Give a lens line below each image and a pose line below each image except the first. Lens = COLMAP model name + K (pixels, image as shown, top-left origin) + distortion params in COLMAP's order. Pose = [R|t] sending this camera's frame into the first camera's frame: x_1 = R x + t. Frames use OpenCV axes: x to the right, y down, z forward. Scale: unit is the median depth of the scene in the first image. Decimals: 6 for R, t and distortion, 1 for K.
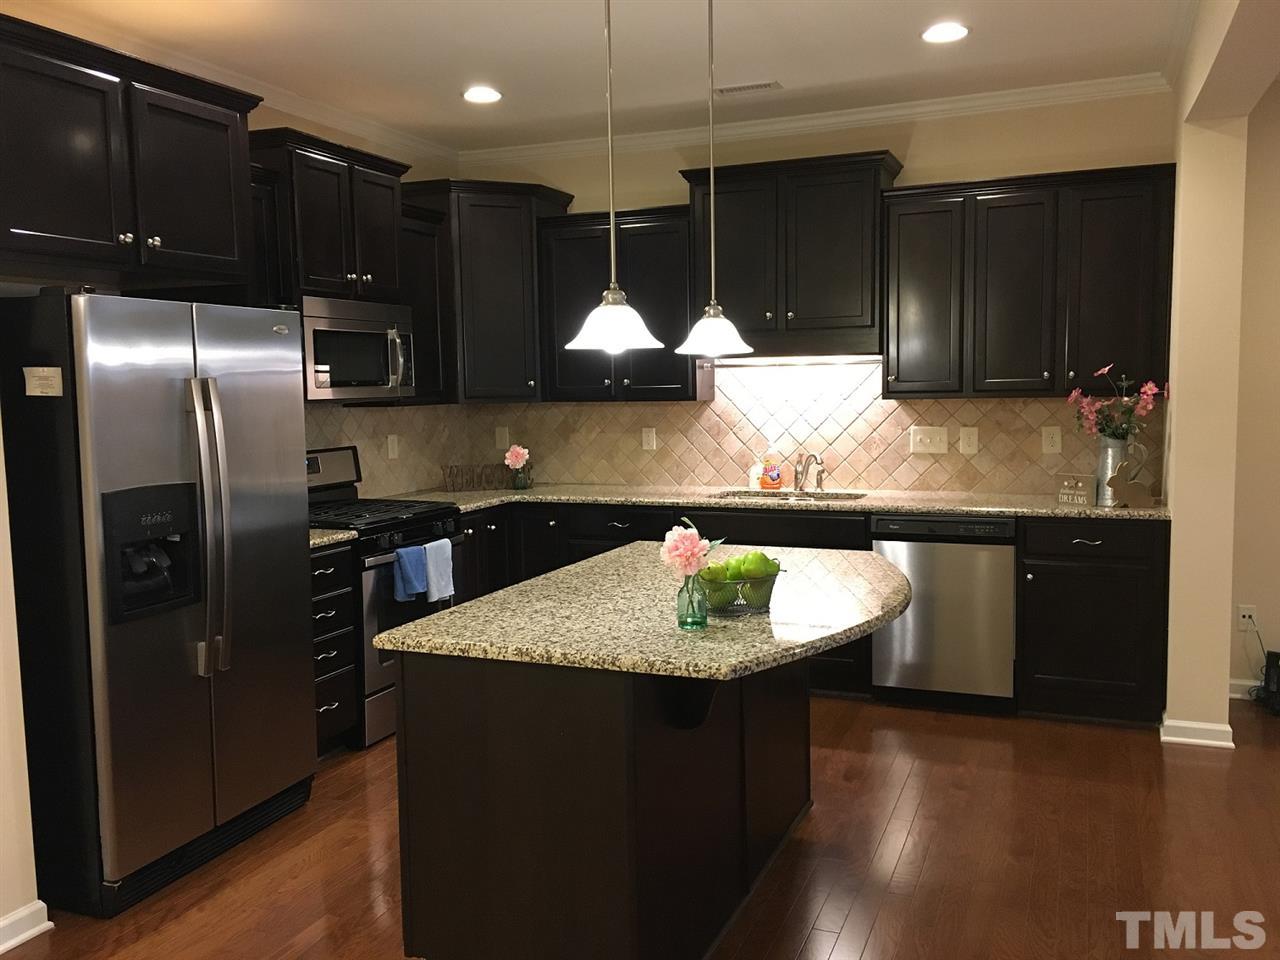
lens RADIAL K [[1108.5, 0, 636.4], [0, 1108.5, 488.1], [0, 0, 1]] dist [0.058926, -0.012186]
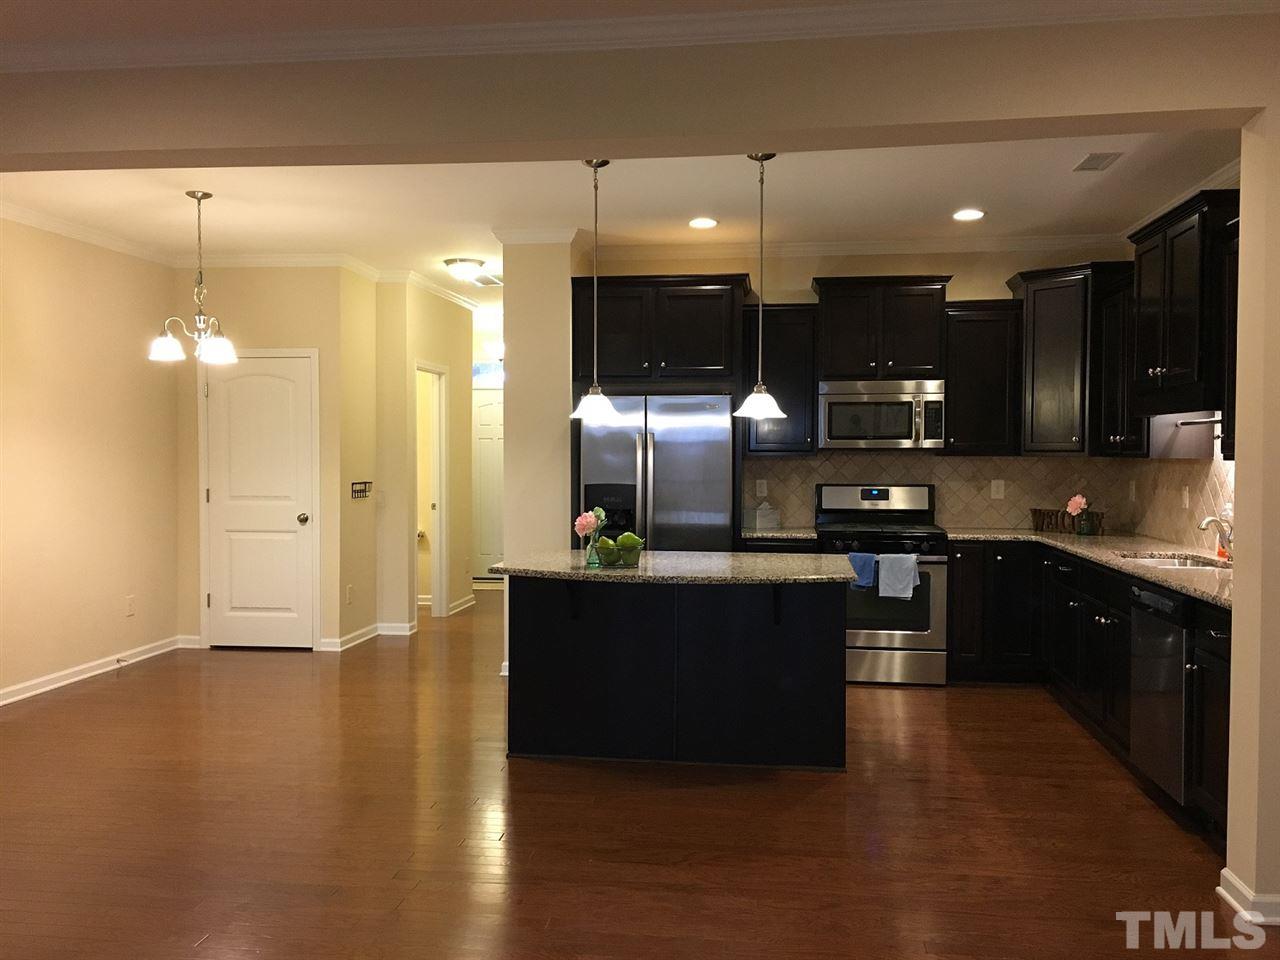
lens RADIAL K [[1108.5, 0, 636.4], [0, 1108.5, 488.1], [0, 0, 1]] dist [0.058926, -0.012186]
pose [[0.261421, 0.057297, -0.963523, 1.039216], [-0.100537, 0.994423, 0.031857, -0.044064], [0.959975, 0.088541, 0.265724, 0.327114]]
